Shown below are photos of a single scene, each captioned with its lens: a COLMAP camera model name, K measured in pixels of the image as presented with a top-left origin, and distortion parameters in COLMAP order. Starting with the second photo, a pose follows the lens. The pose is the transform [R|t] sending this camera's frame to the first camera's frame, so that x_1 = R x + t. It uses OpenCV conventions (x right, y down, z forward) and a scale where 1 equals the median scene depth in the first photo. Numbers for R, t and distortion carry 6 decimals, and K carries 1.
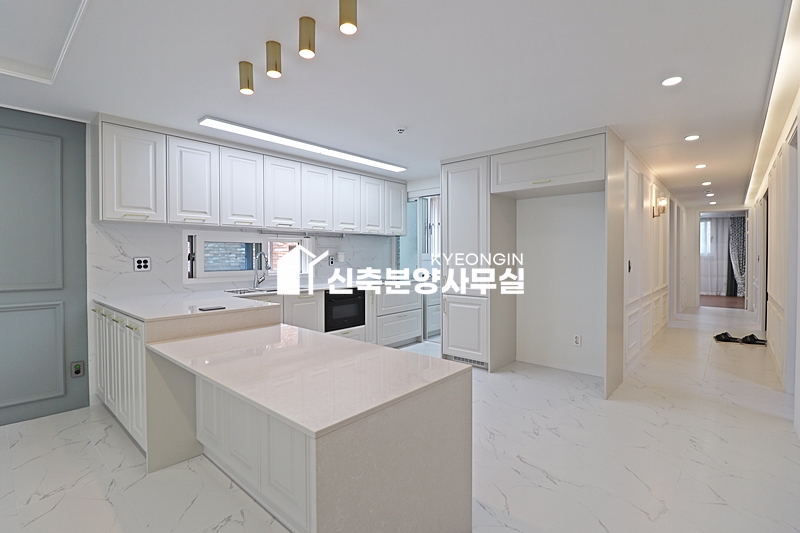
lens RADIAL K [[374.4, 0, 403.7], [0, 374.4, 262.4], [0, 0, 1]] dist [-0.004493, -0.011820]
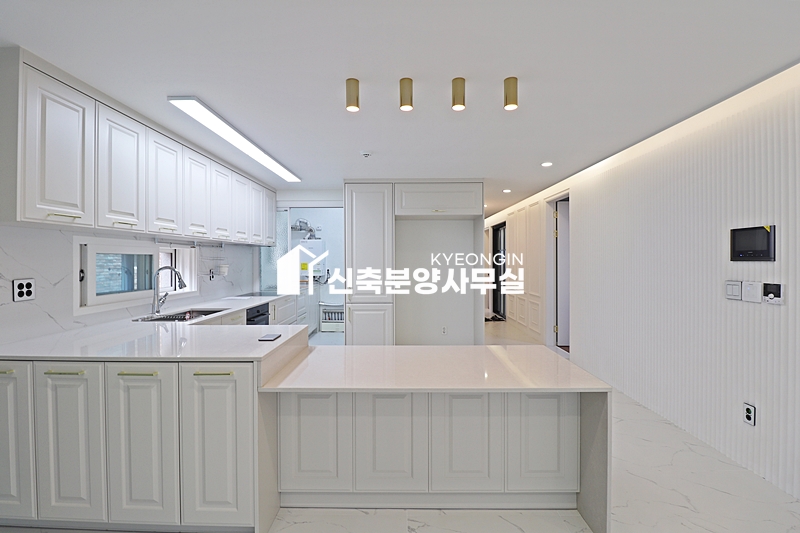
lens RADIAL K [[374.4, 0, 402.3], [0, 374.4, 261.6], [0, 0, 1]] dist [-0.004493, -0.011820]
pose [[0.755244, -0.001997, 0.655440, -0.564211], [0.012681, 0.999853, -0.011564, -0.024858], [-0.655321, 0.017045, 0.755158, 0.100142]]
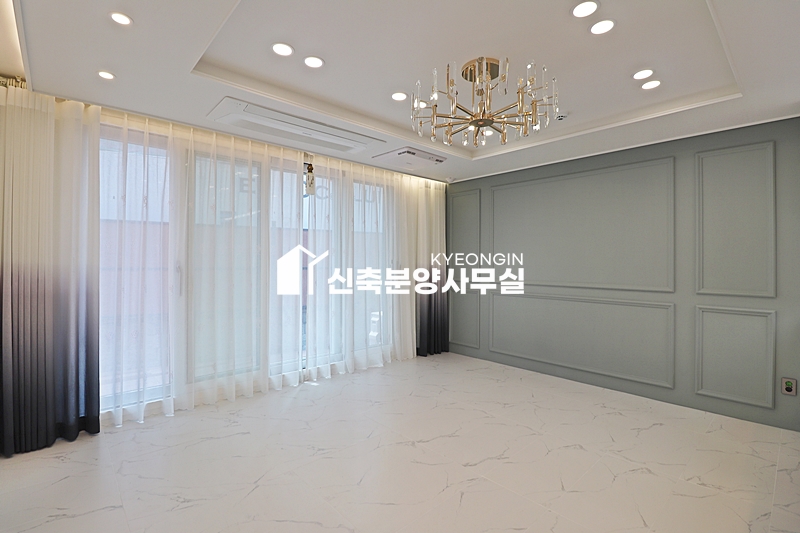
lens RADIAL K [[374.4, 0, 406.4], [0, 374.4, 260.9], [0, 0, 1]] dist [-0.004493, -0.011820]
pose [[-0.092042, -0.004243, -0.995746, 0.097241], [-0.022788, 0.999738, -0.002153, -0.000440], [0.995494, 0.022493, -0.092114, 0.106294]]
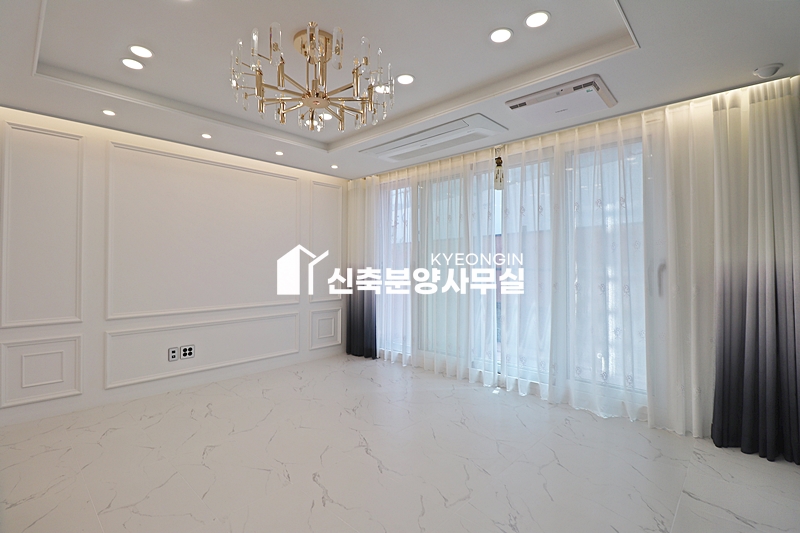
lens RADIAL K [[374.4, 0, 396.6], [0, 374.4, 257.8], [0, 0, 1]] dist [-0.004493, -0.011820]
pose [[-0.999463, 0.000497, 0.032762, -0.679960], [0.000471, 1.000000, -0.000798, -0.001635], [-0.032762, -0.000783, -0.999463, 0.735051]]
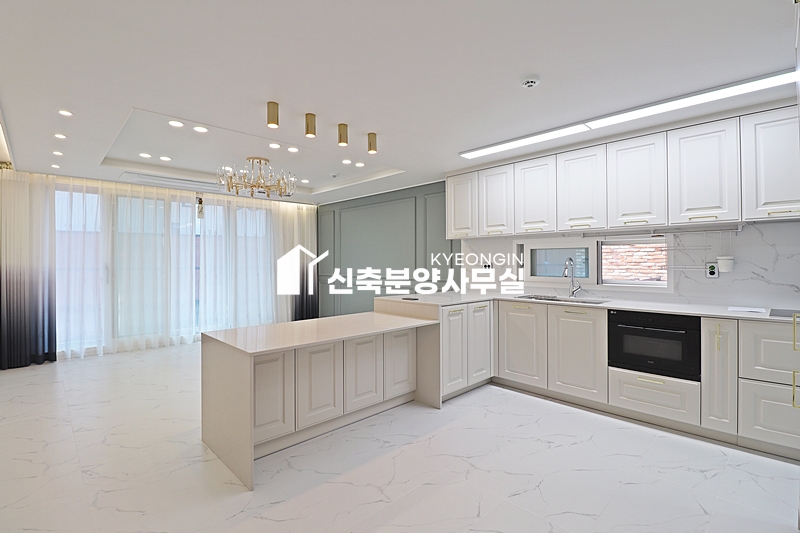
lens RADIAL K [[374.4, 0, 403.5], [0, 374.4, 261.1], [0, 0, 1]] dist [-0.004493, -0.011820]
pose [[-0.068097, -0.000166, -0.997679, 0.606360], [-0.015216, 0.999884, 0.000873, -0.015647], [0.997563, 0.015240, -0.068092, 0.710330]]
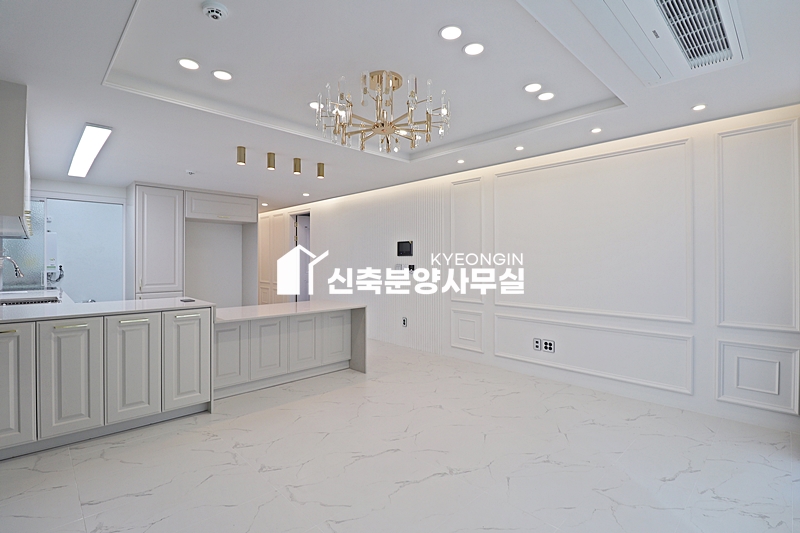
lens RADIAL K [[374.4, 0, 401.1], [0, 374.4, 261.2], [0, 0, 1]] dist [-0.004493, -0.011820]
pose [[0.070452, 0.001975, 0.997513, -1.201328], [0.017014, 0.999850, -0.003182, -0.000046], [-0.997370, 0.017196, 0.070408, 0.094446]]
